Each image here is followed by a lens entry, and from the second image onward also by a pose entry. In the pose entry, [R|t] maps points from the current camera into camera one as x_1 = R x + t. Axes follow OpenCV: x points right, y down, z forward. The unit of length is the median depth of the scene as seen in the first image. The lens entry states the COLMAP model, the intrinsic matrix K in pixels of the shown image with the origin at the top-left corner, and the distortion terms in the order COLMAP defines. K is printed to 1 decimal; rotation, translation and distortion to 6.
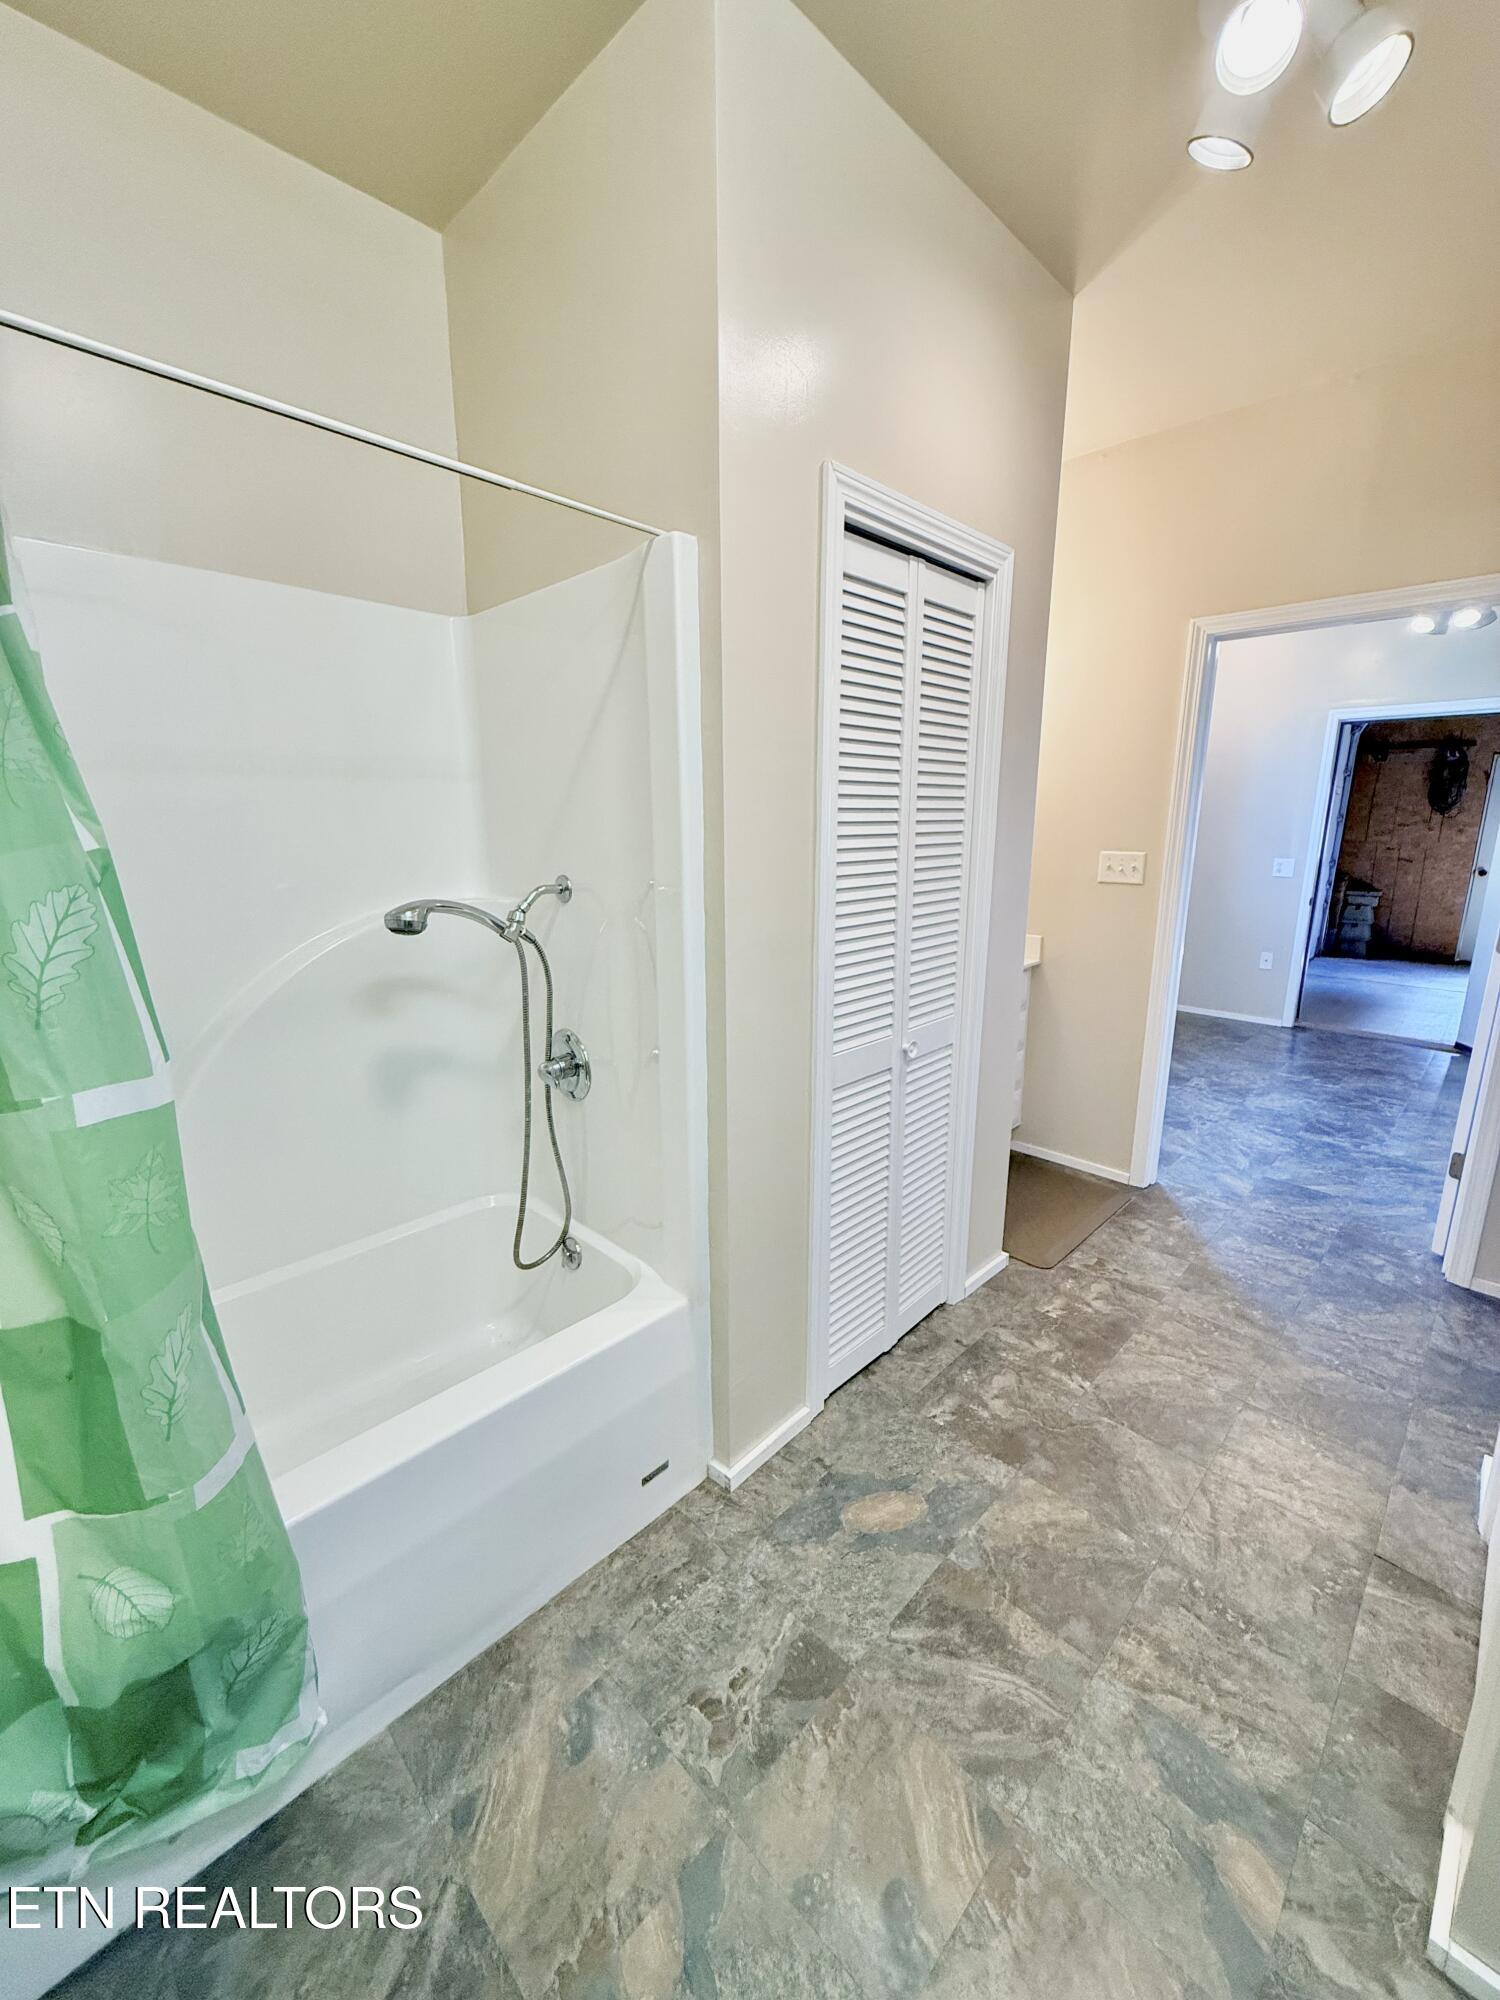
lens RADIAL K [[798.1, 0, 751.6], [0, 798.1, 991.9], [0, 0, 1]] dist [-0.002441, -0.000371]
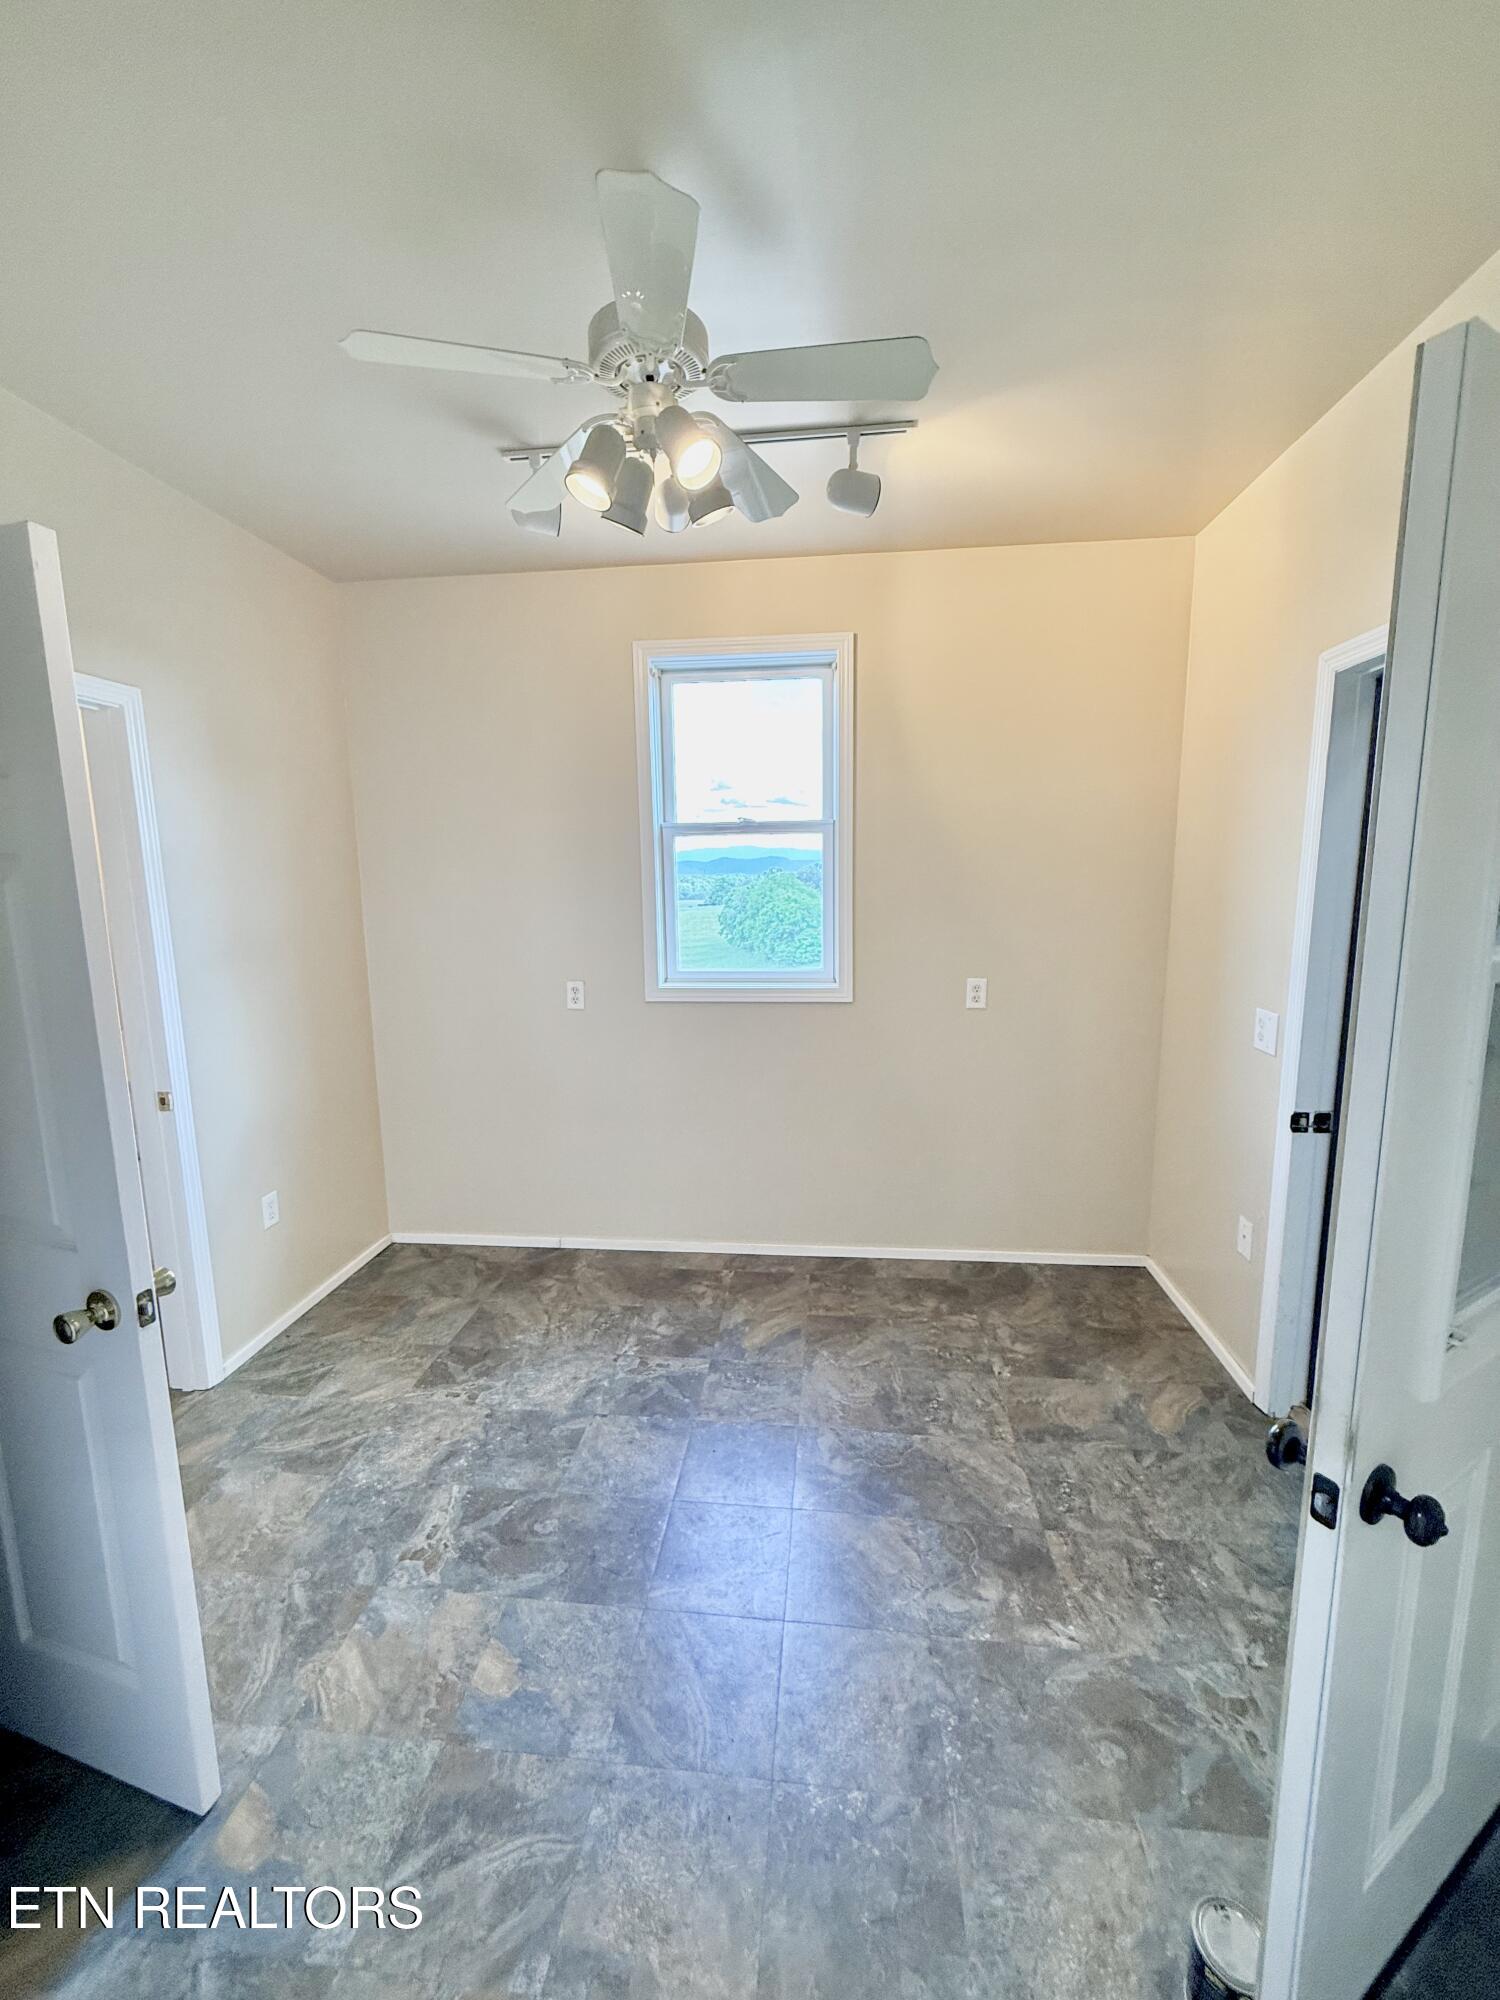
lens RADIAL K [[798.1, 0, 749.9], [0, 798.1, 1002.2], [0, 0, 1]] dist [-0.002441, -0.000371]
pose [[0.627871, 0.105669, -0.771111, 1.220706], [-0.160991, 0.986947, 0.004160, -0.189013], [0.761485, 0.121530, 0.636687, 0.774756]]
